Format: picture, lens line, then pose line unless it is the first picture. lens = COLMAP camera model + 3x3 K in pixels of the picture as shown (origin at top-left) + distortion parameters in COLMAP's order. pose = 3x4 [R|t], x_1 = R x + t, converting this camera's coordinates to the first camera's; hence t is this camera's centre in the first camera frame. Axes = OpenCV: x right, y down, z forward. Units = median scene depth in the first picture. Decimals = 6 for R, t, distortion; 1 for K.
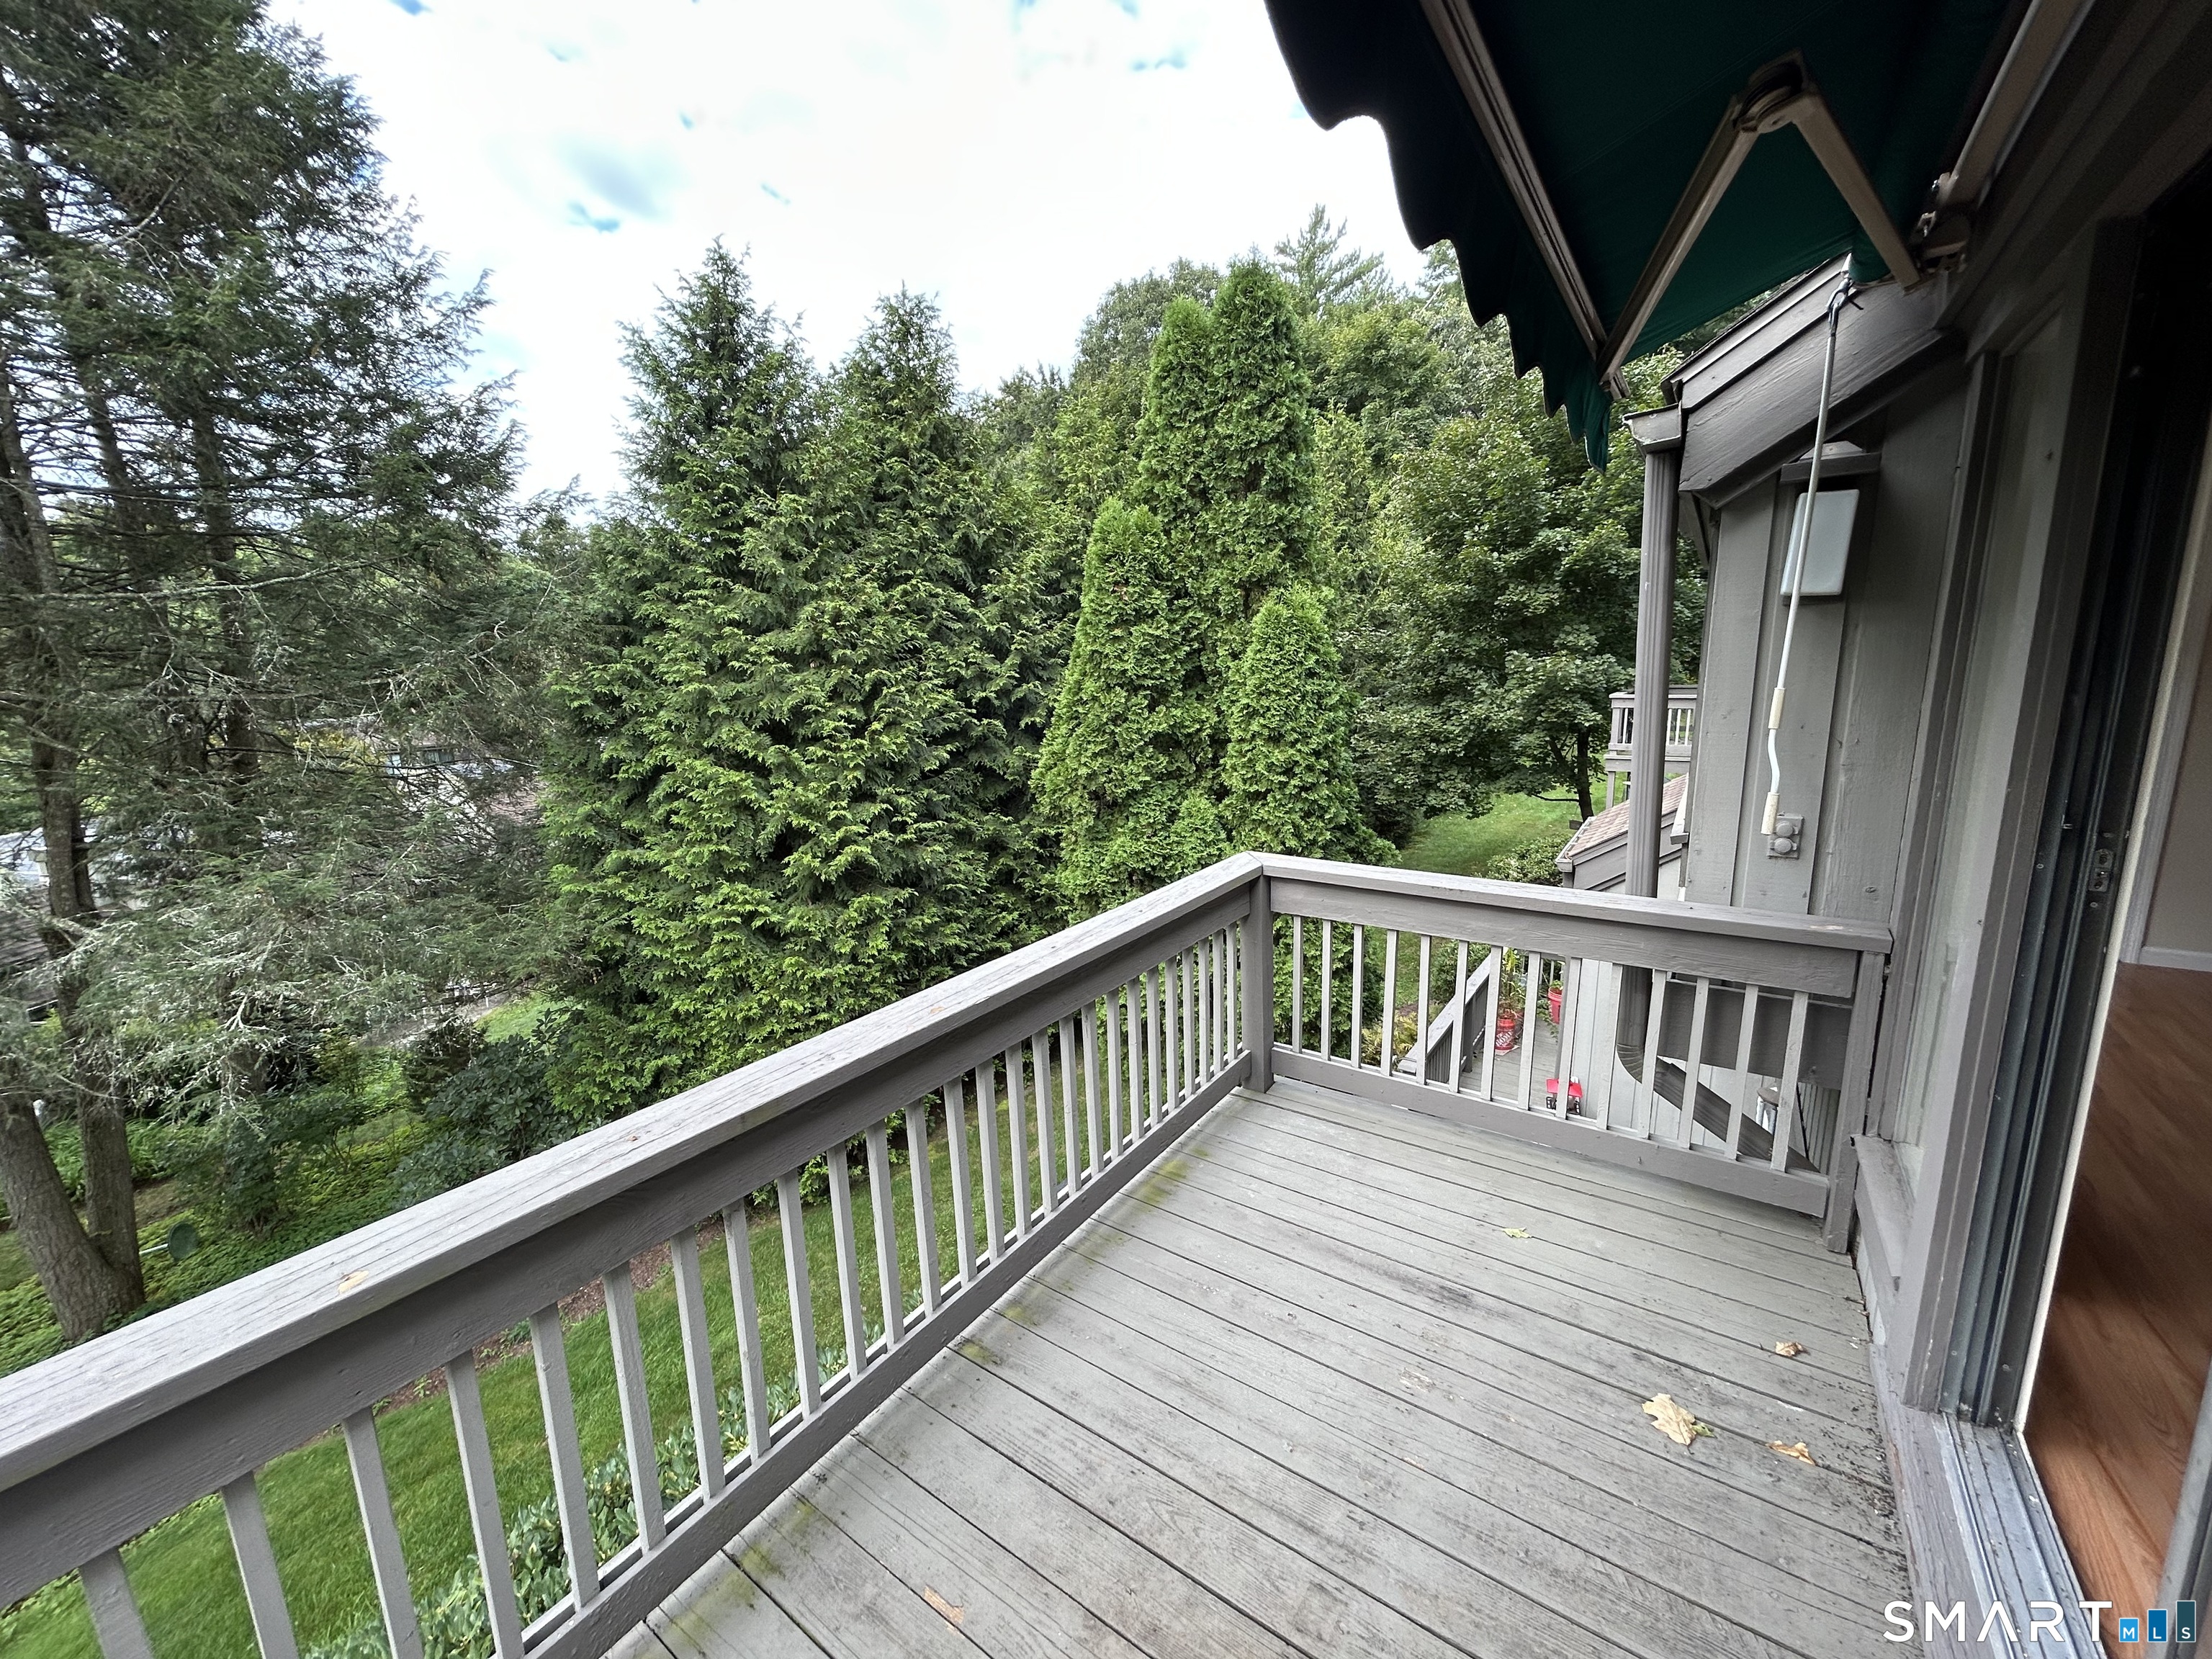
lens RADIAL K [[883.1, 0, 1101.3], [0, 883.1, 835.0], [0, 0, 1]] dist [0.001255, 0.000415]
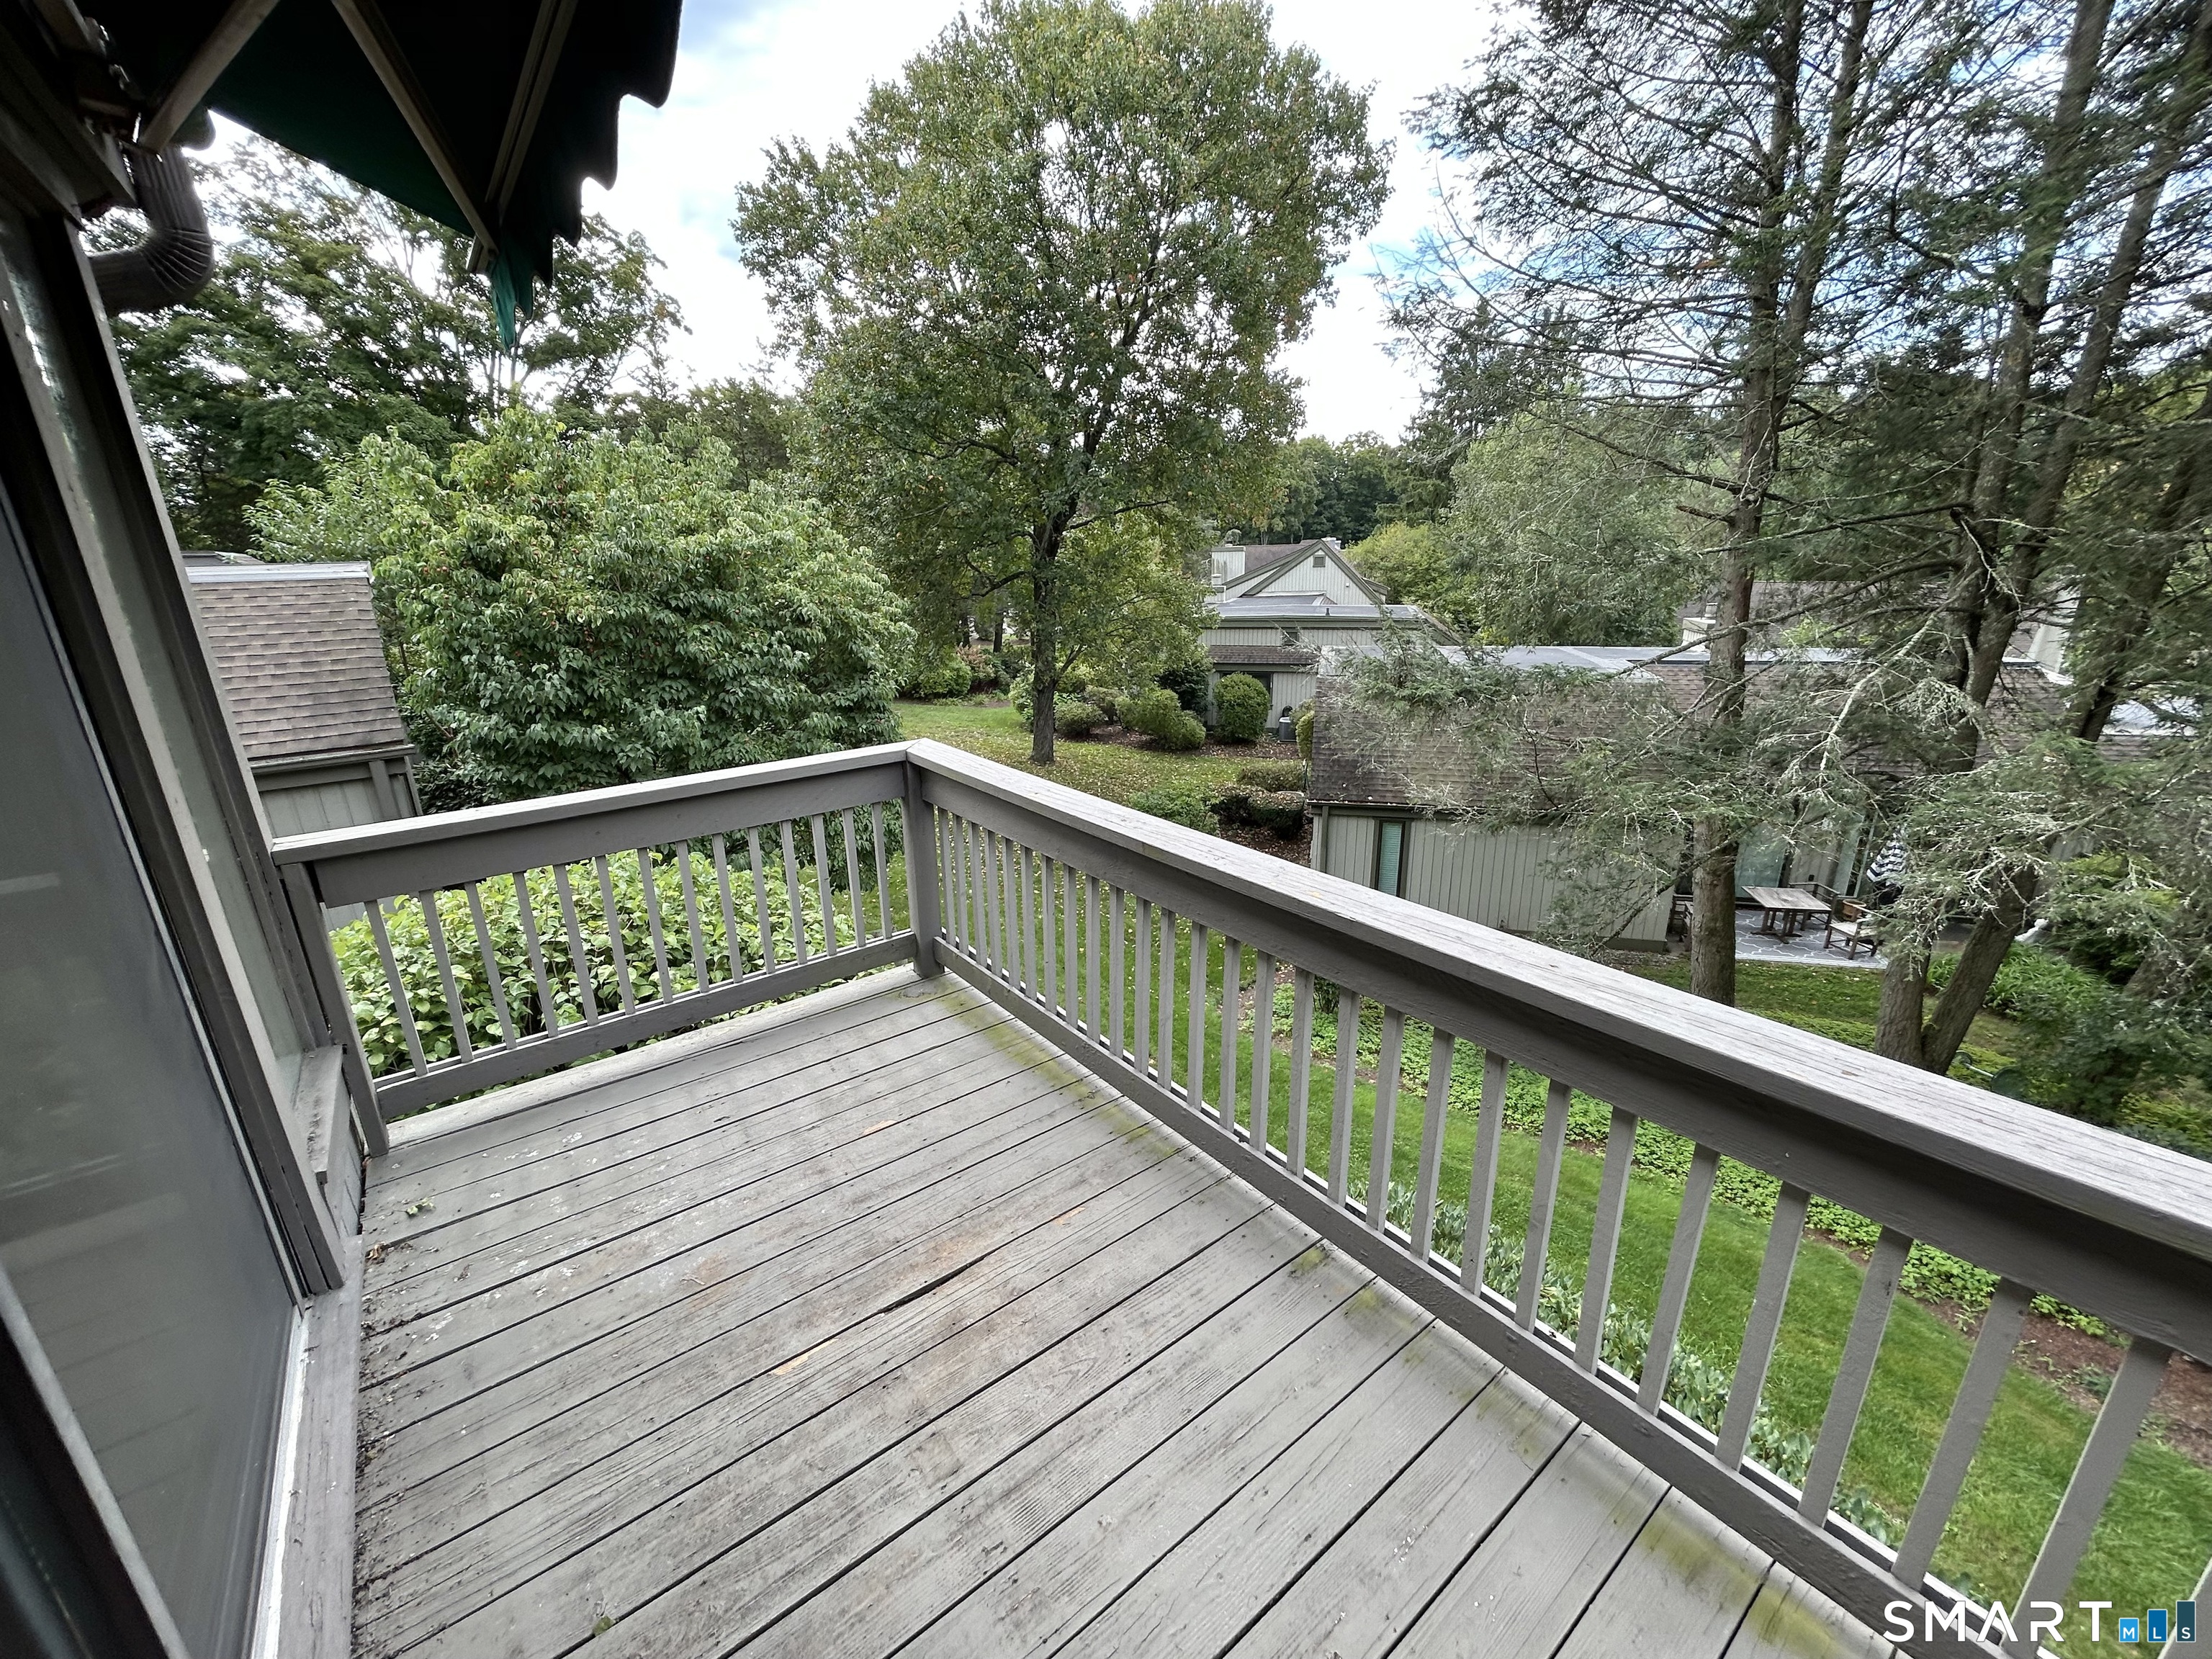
lens RADIAL K [[891.9, 0, 1106.0], [0, 891.9, 829.5], [0, 0, 1]] dist [0.000580, 0.000170]
pose [[-0.297124, 0.314646, -0.901507, 0.140673], [-0.158590, 0.914770, 0.371544, -0.036454], [0.941577, 0.253365, -0.221900, 0.191294]]
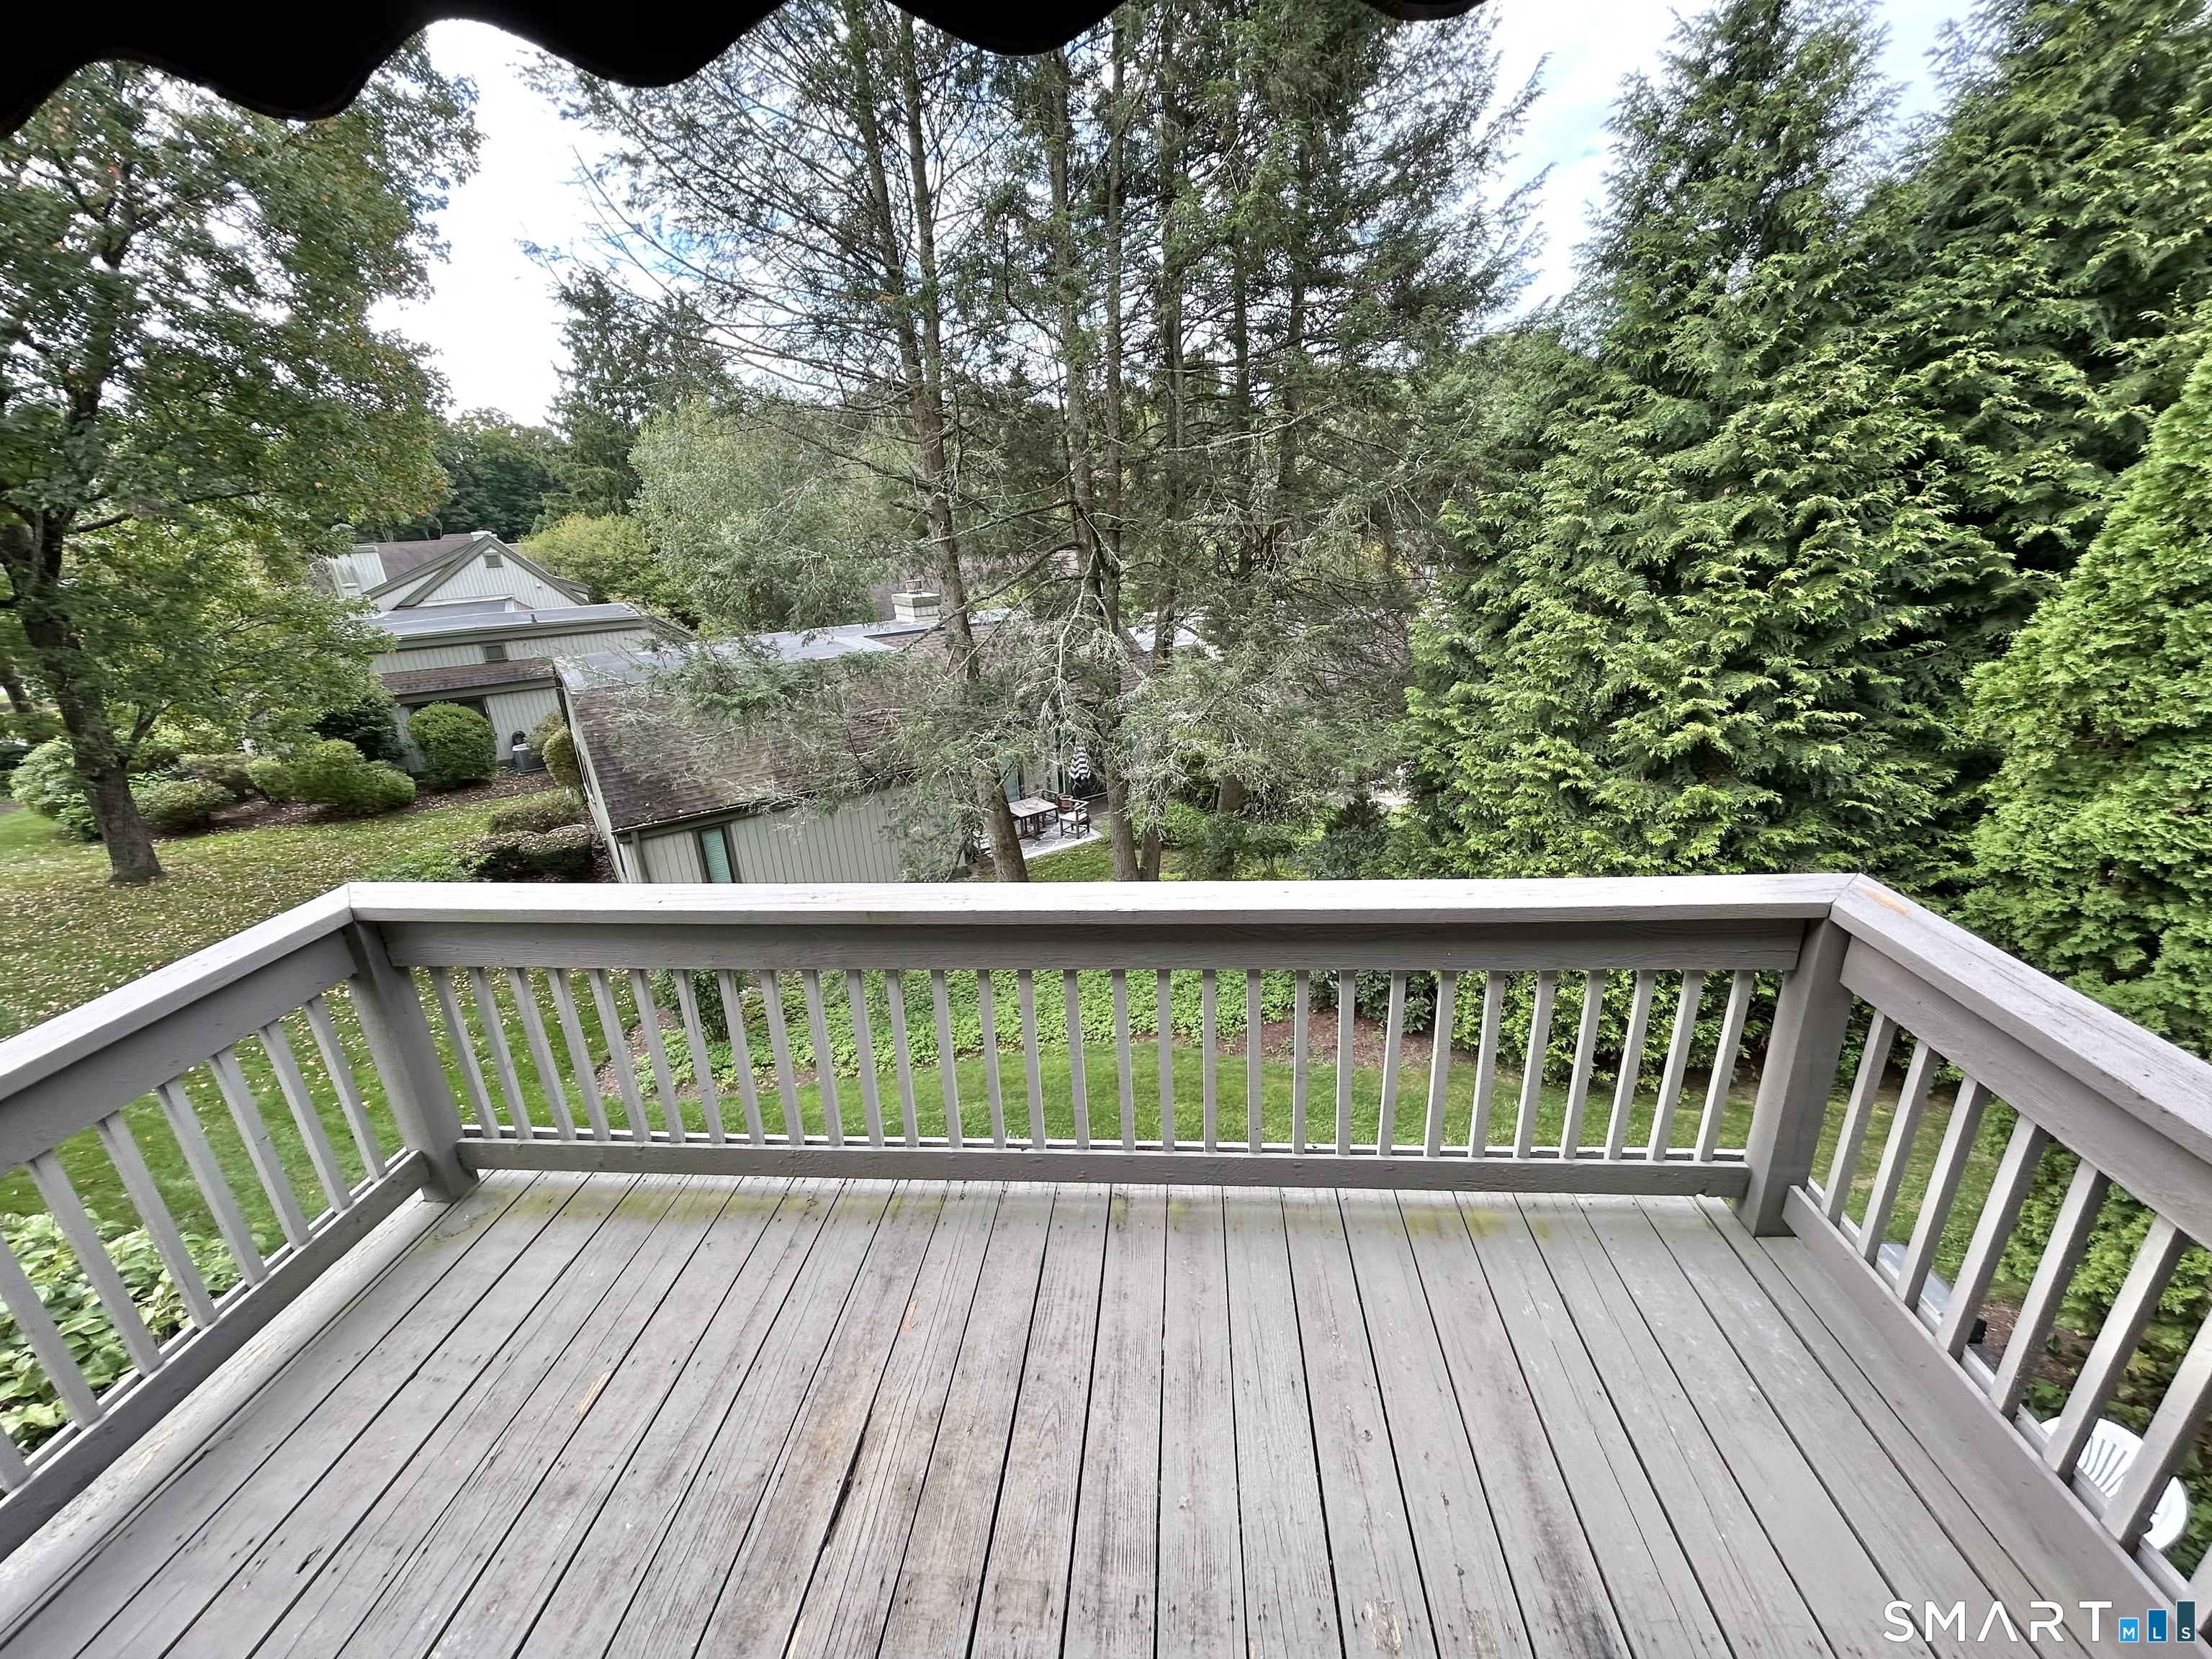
lens RADIAL K [[883.1, 0, 1101.3], [0, 883.1, 835.0], [0, 0, 1]] dist [0.001255, 0.000415]
pose [[0.507122, 0.300988, -0.807609, 0.128150], [-0.137578, 0.953293, 0.268894, -0.032398], [0.850823, -0.025253, 0.524846, 0.090017]]
